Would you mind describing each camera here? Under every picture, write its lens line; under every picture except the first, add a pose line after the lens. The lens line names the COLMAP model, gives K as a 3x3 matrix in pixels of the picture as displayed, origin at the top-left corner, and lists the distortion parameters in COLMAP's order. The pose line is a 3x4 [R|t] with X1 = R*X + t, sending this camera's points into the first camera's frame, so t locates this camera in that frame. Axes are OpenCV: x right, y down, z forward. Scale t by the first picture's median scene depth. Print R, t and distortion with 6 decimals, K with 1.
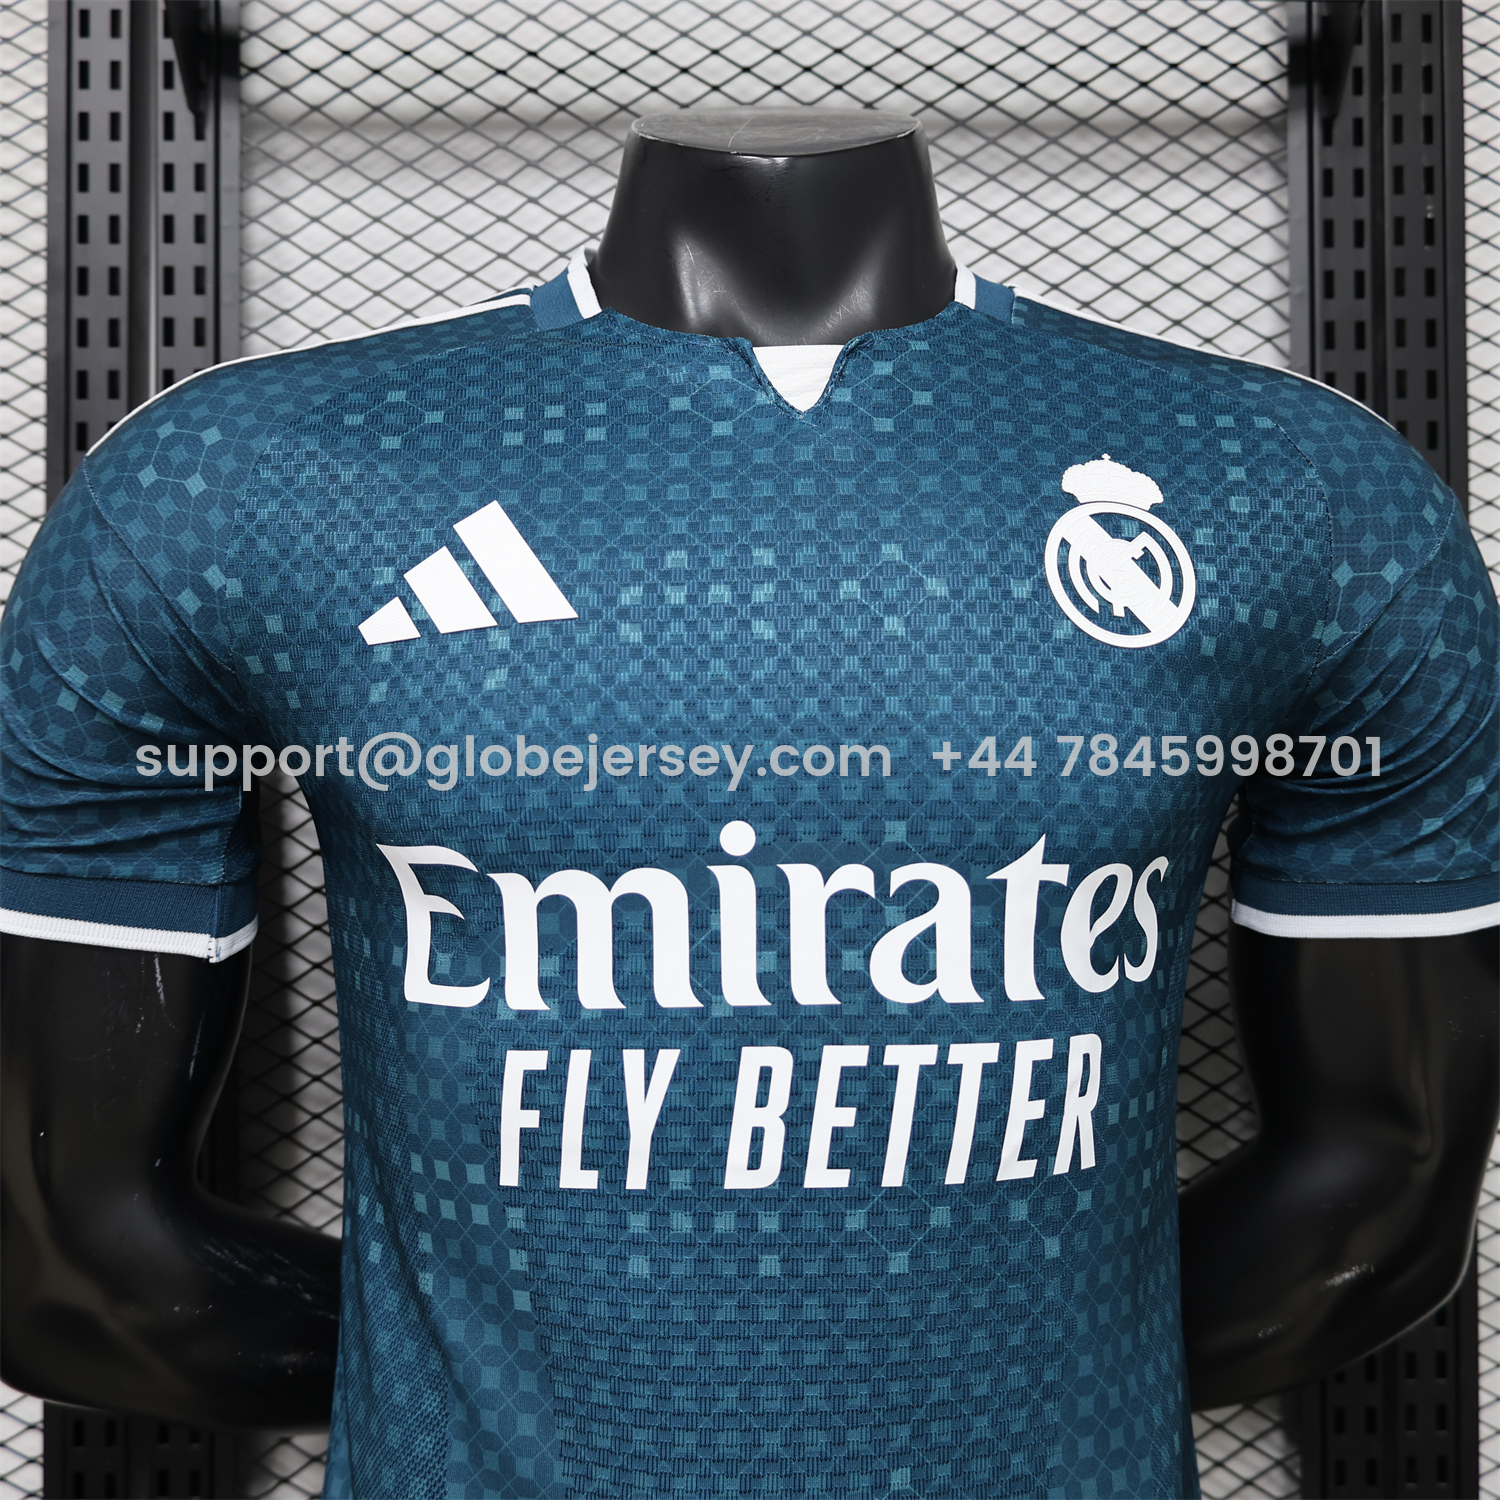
lens RADIAL K [[1501.4, 0, 751.4], [0, 1501.4, 754.0], [0, 0, 1]] dist [0.017295, 0.000000]
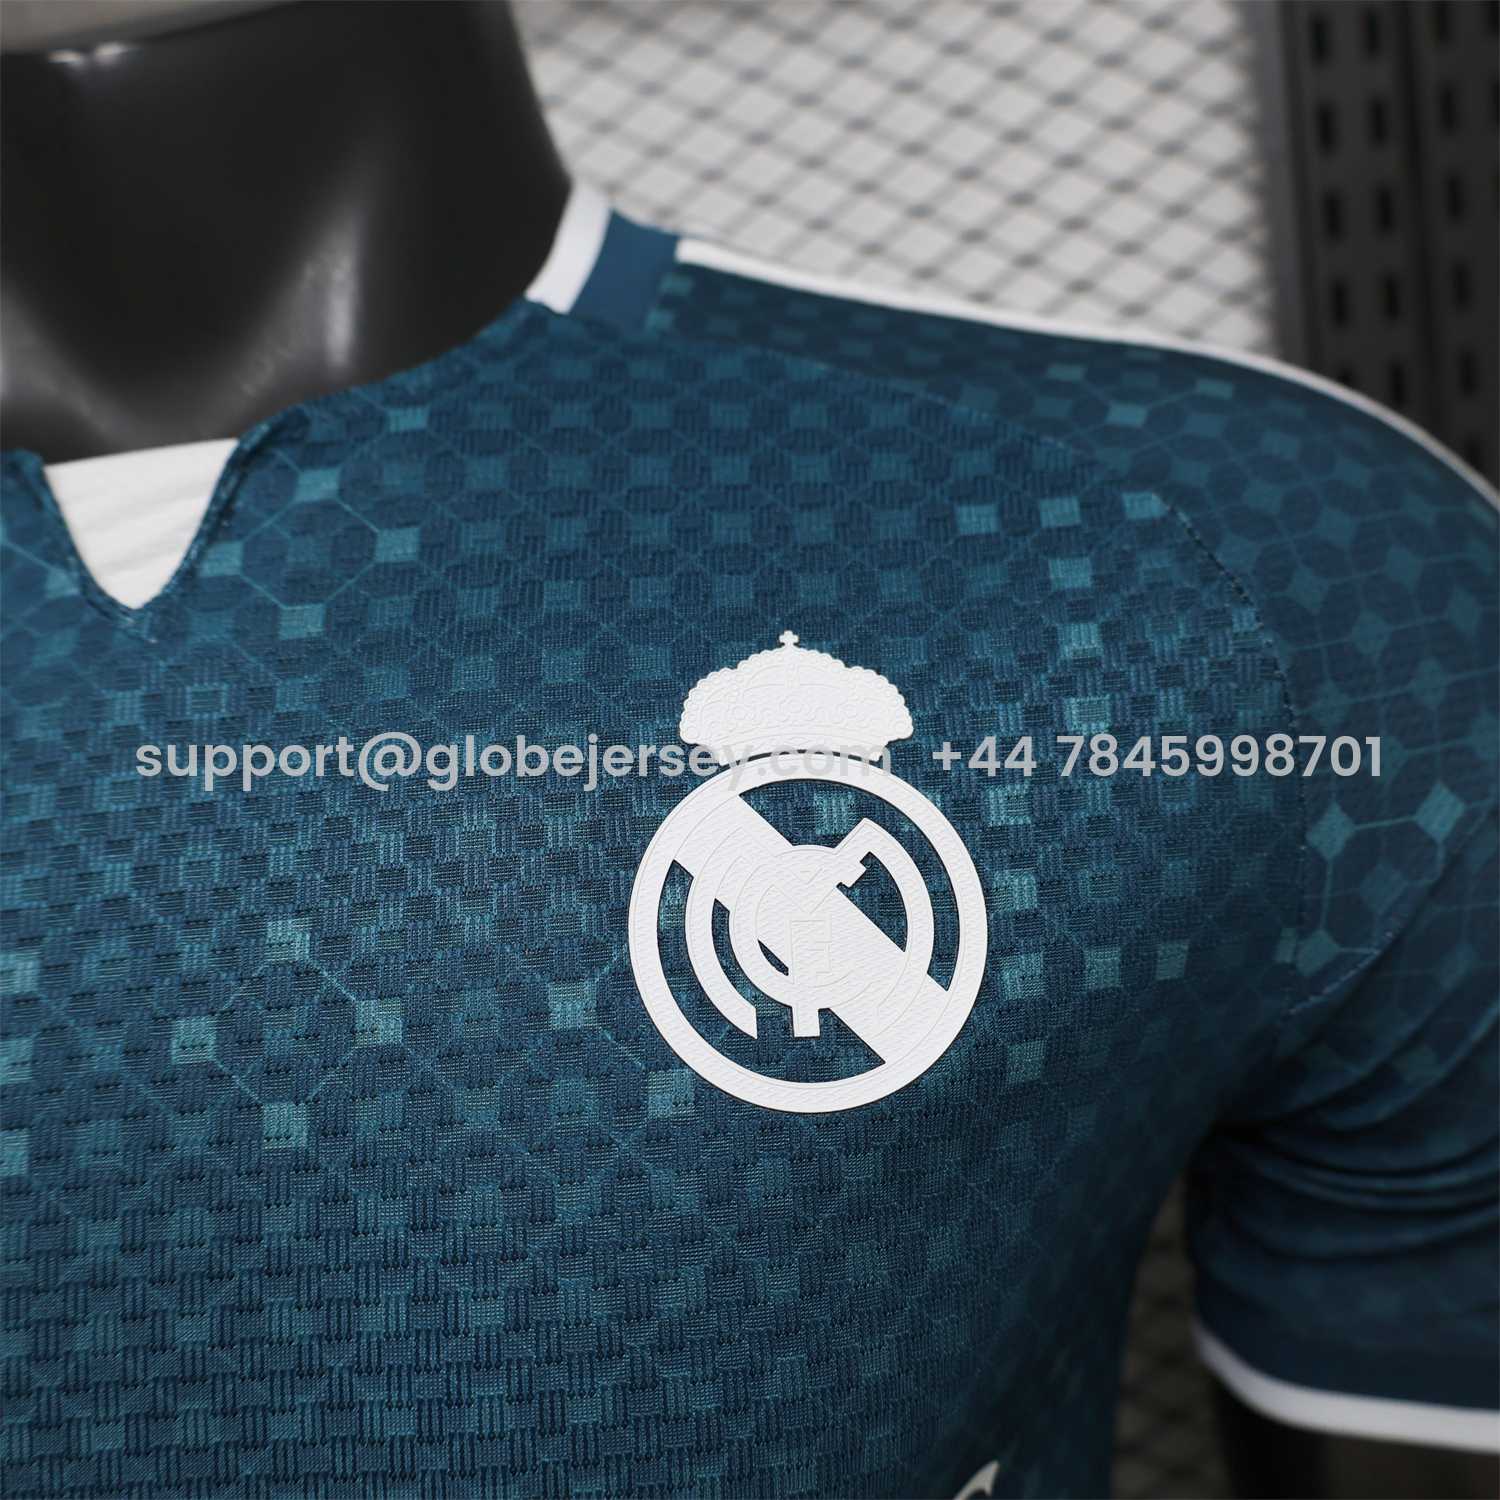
lens RADIAL K [[1501.4, 0, 740.4], [0, 1501.4, 750.8], [0, 0, 1]] dist [0.017295, 0.000000]
pose [[0.993044, -0.091039, -0.074668, 0.251173], [0.097300, 0.991618, 0.085012, -0.202946], [0.066303, -0.091686, 0.993578, 0.533686]]
